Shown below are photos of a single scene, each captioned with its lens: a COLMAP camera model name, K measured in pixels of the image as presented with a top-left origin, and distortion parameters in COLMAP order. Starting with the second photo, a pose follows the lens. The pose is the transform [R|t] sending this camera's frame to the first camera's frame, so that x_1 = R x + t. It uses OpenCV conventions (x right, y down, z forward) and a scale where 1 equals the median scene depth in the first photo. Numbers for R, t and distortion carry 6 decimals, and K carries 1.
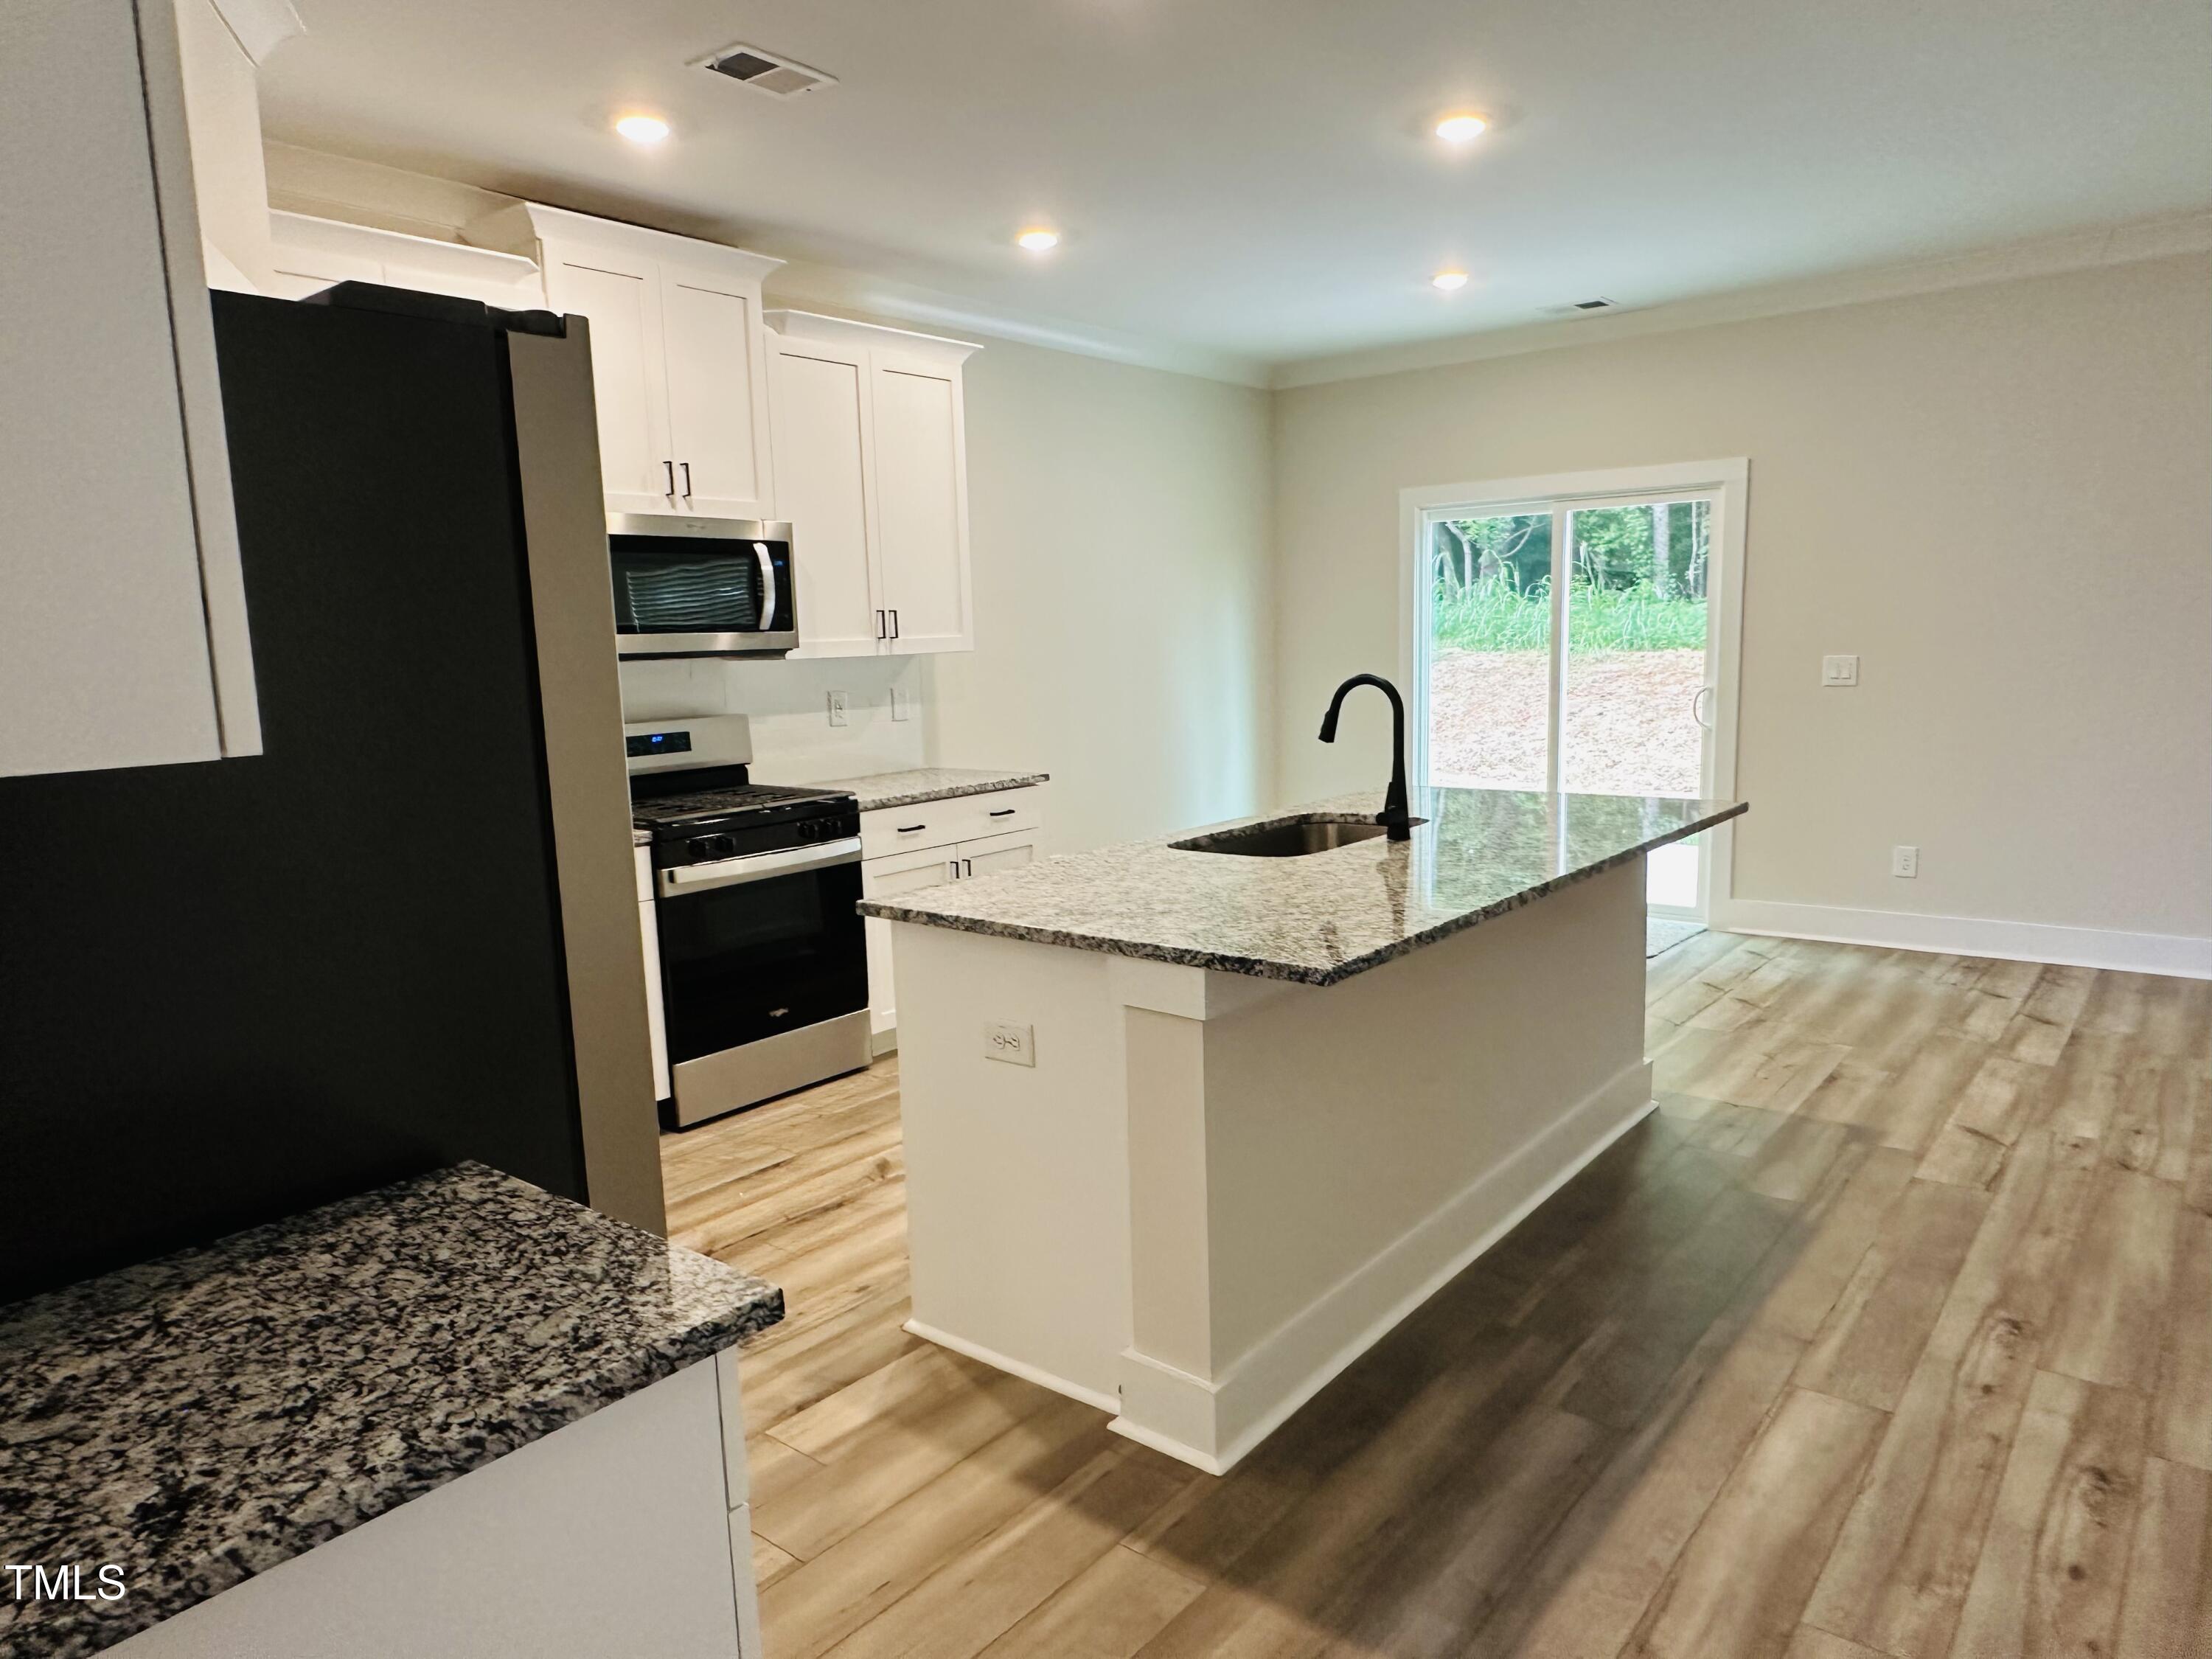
lens RADIAL K [[1448.2, 0, 1106.3], [0, 1448.2, 837.7], [0, 0, 1]] dist [-0.006235, 0.001523]
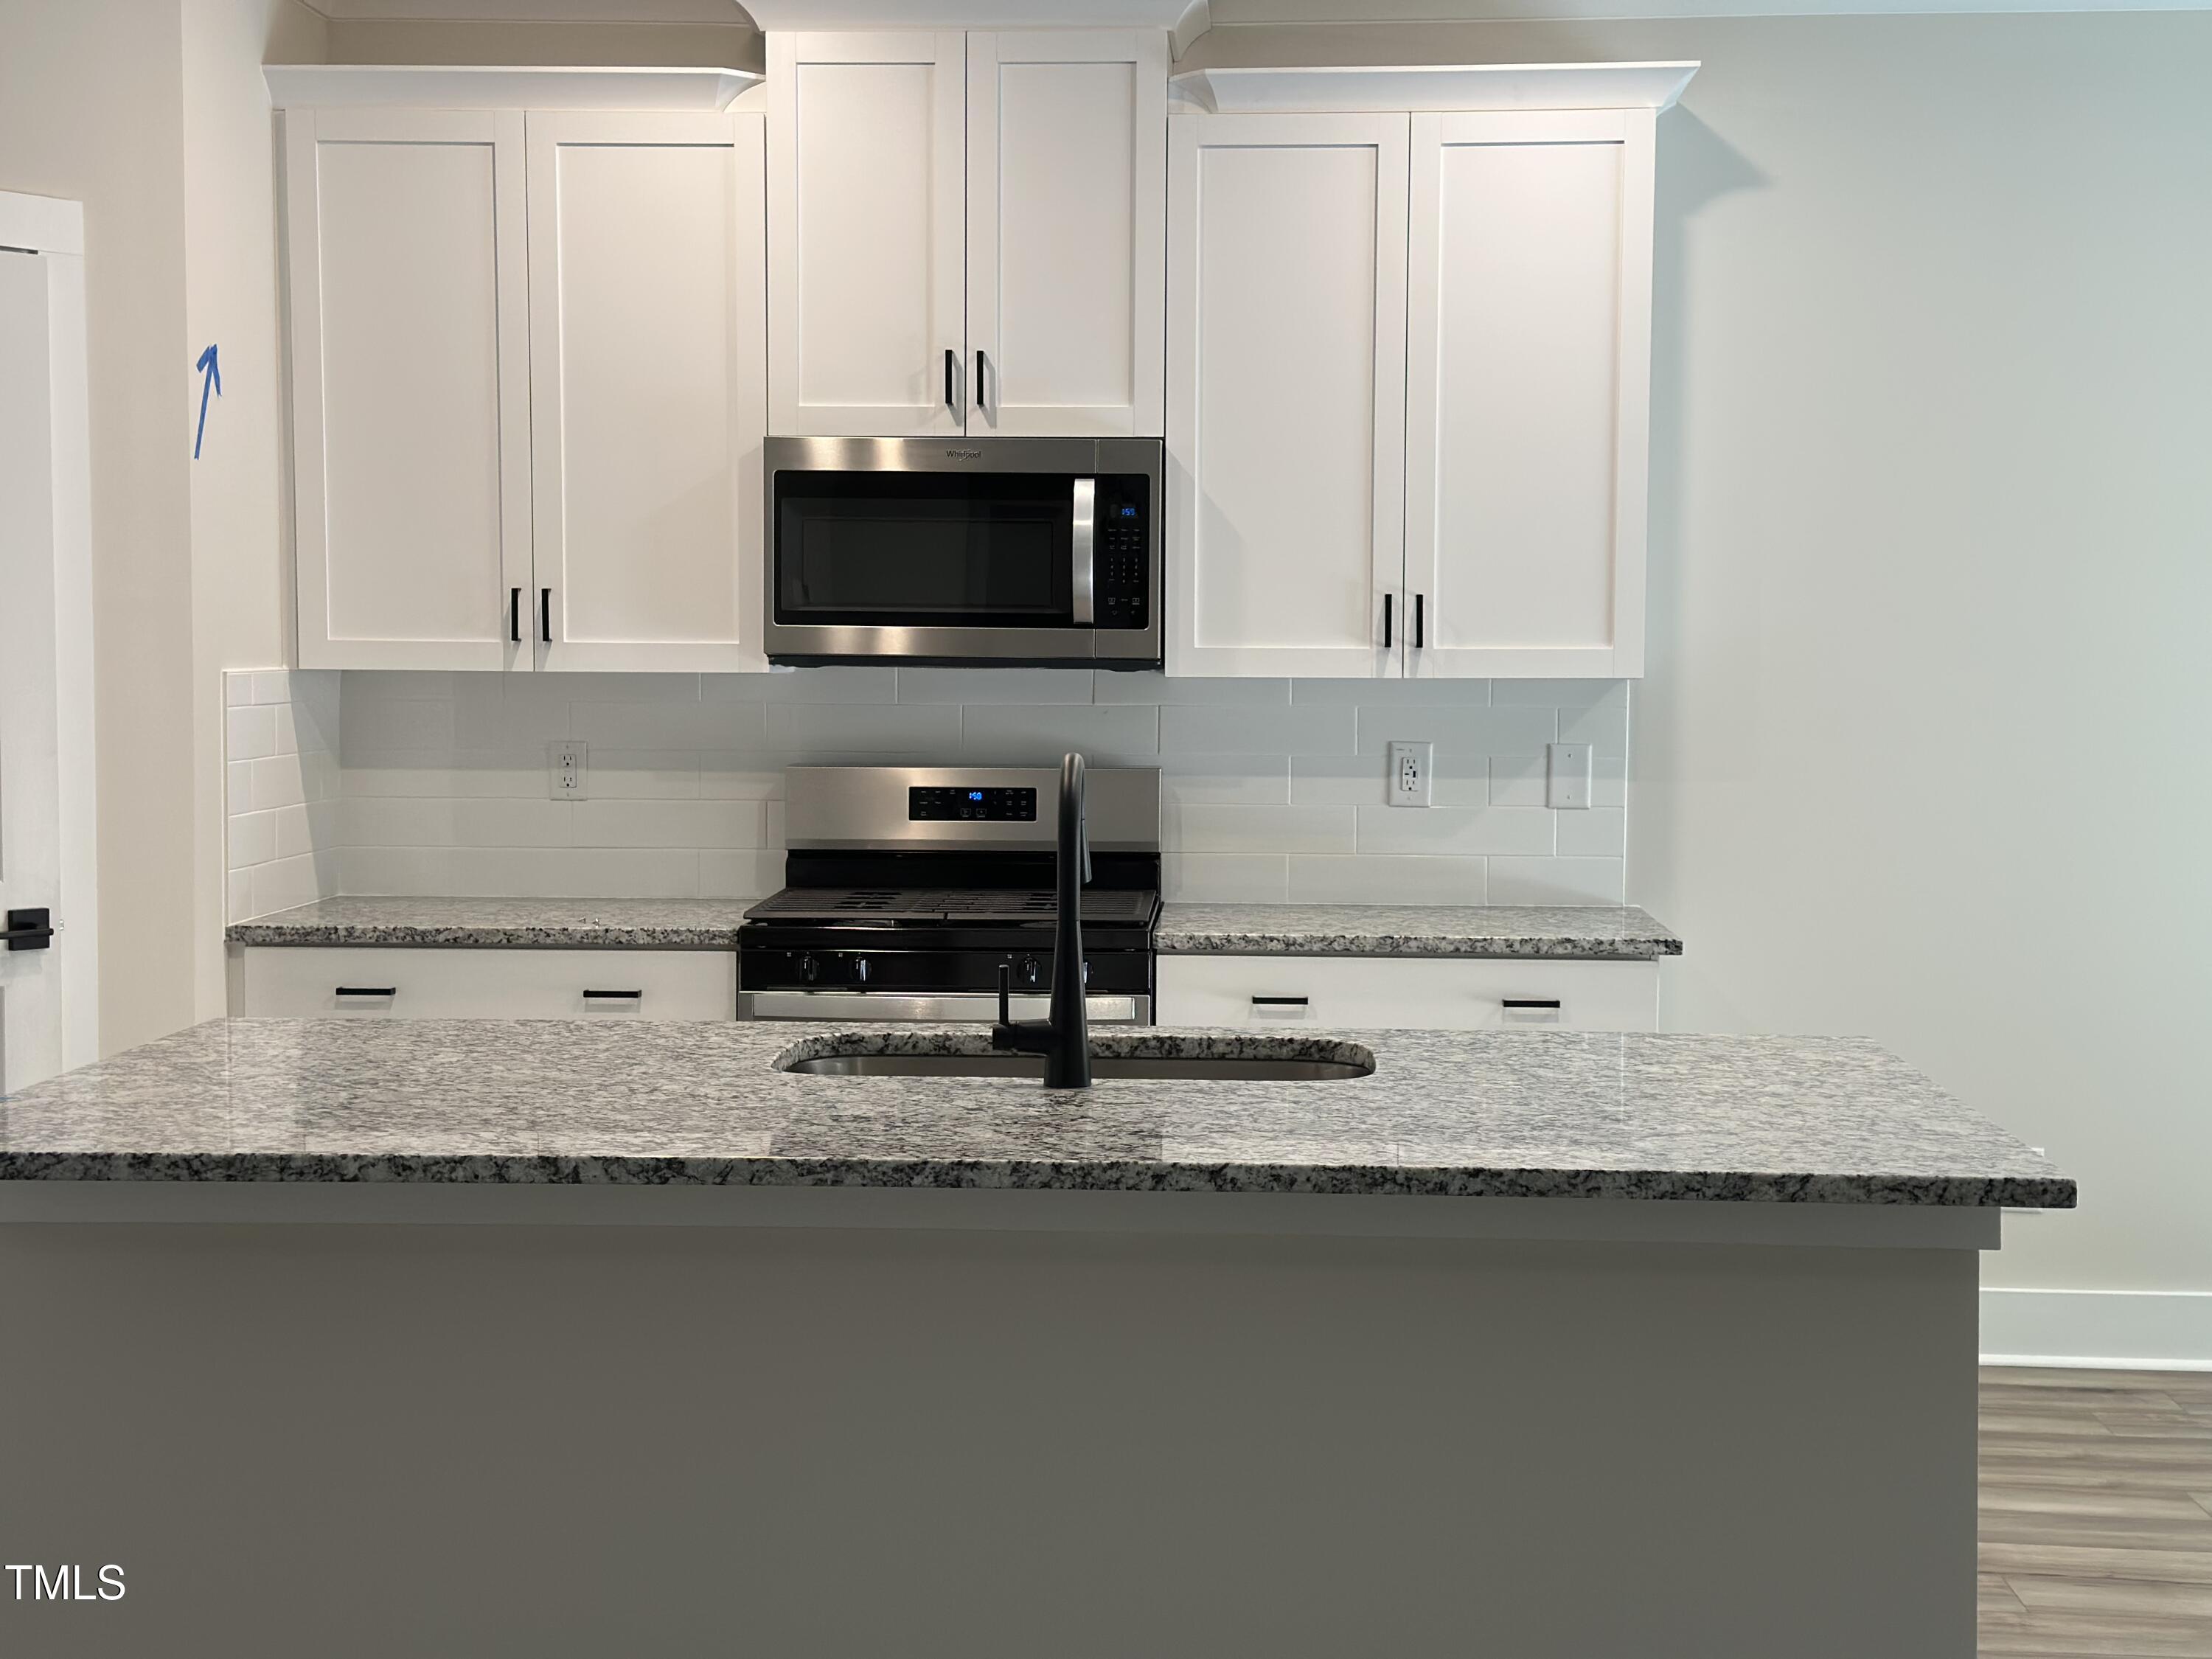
lens RADIAL K [[3091.4, 0, 1106.0], [0, 3091.4, 829.5], [0, 0, 1]] dist [0.081605, 0.000620]
pose [[0.586053, 0.087180, -0.805569, 0.792876], [-0.138705, 0.990314, 0.006265, -0.071158], [0.798312, 0.108065, 0.592469, 0.276014]]
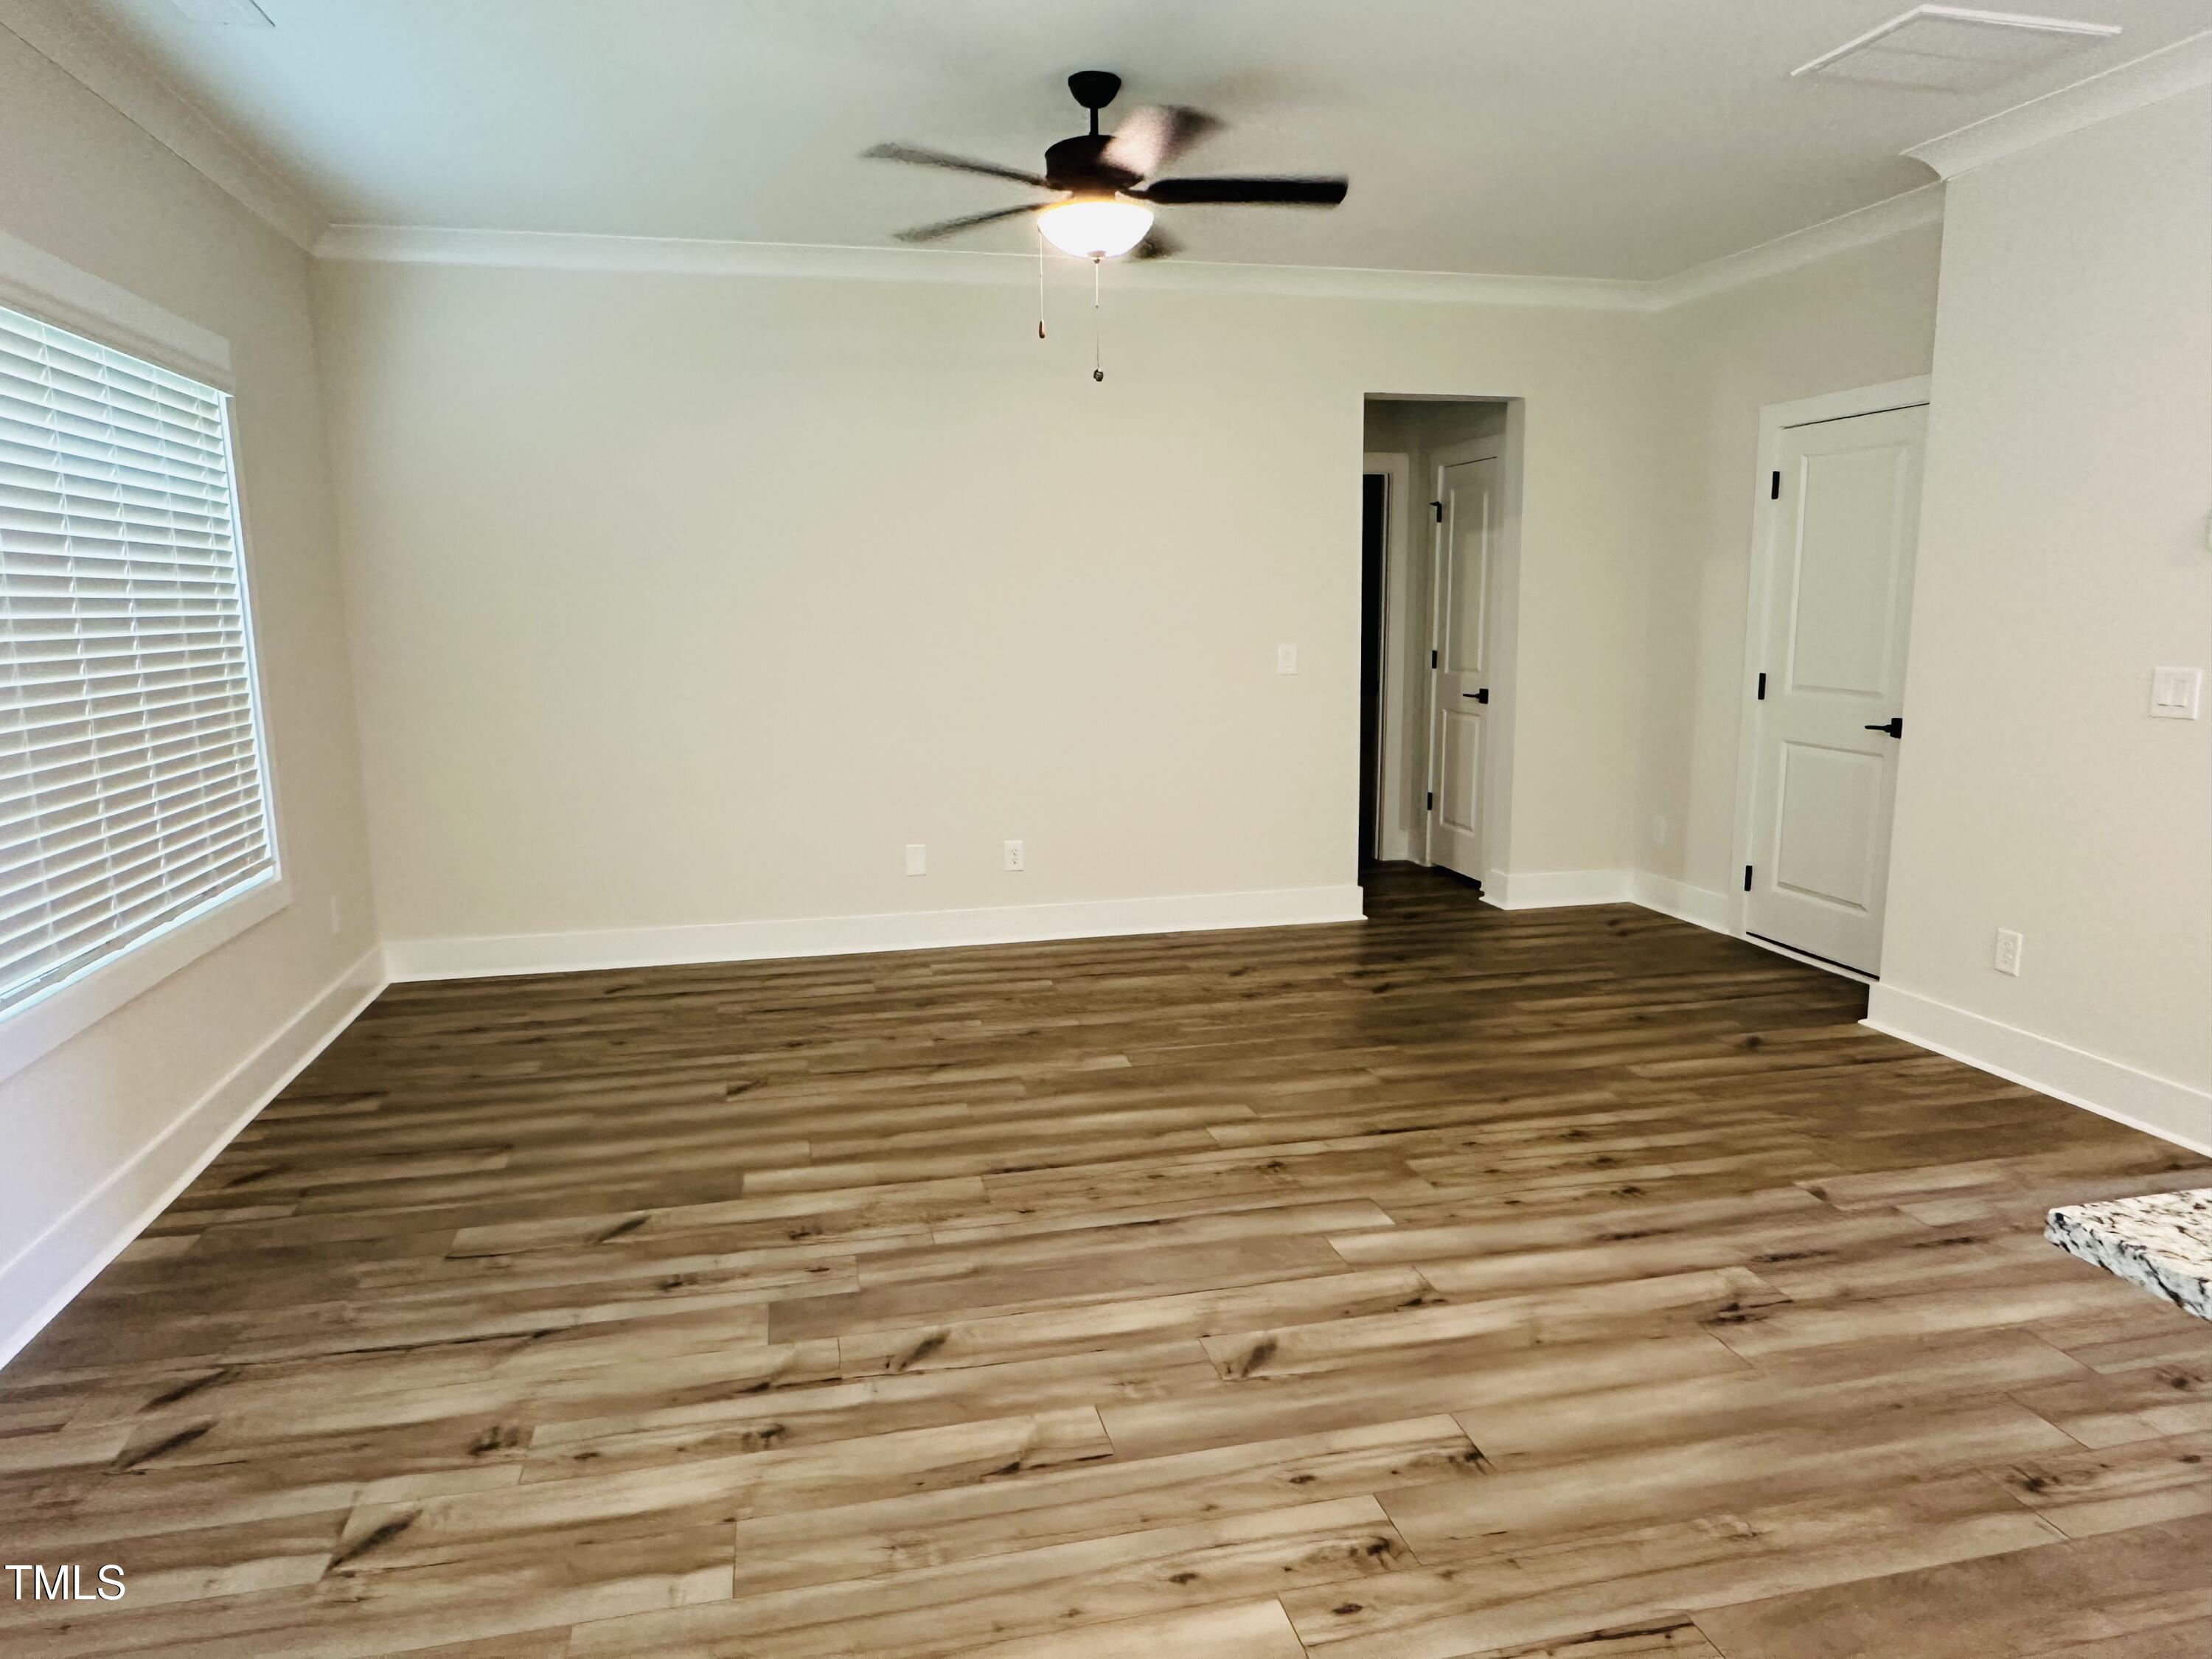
lens RADIAL K [[1448.2, 0, 1106.3], [0, 1448.2, 837.7], [0, 0, 1]] dist [-0.006235, 0.001523]
pose [[-0.787870, -0.063931, 0.612514, 0.353091], [0.121281, 0.959012, 0.256099, -0.173700], [-0.603781, 0.276059, -0.747823, 1.130625]]
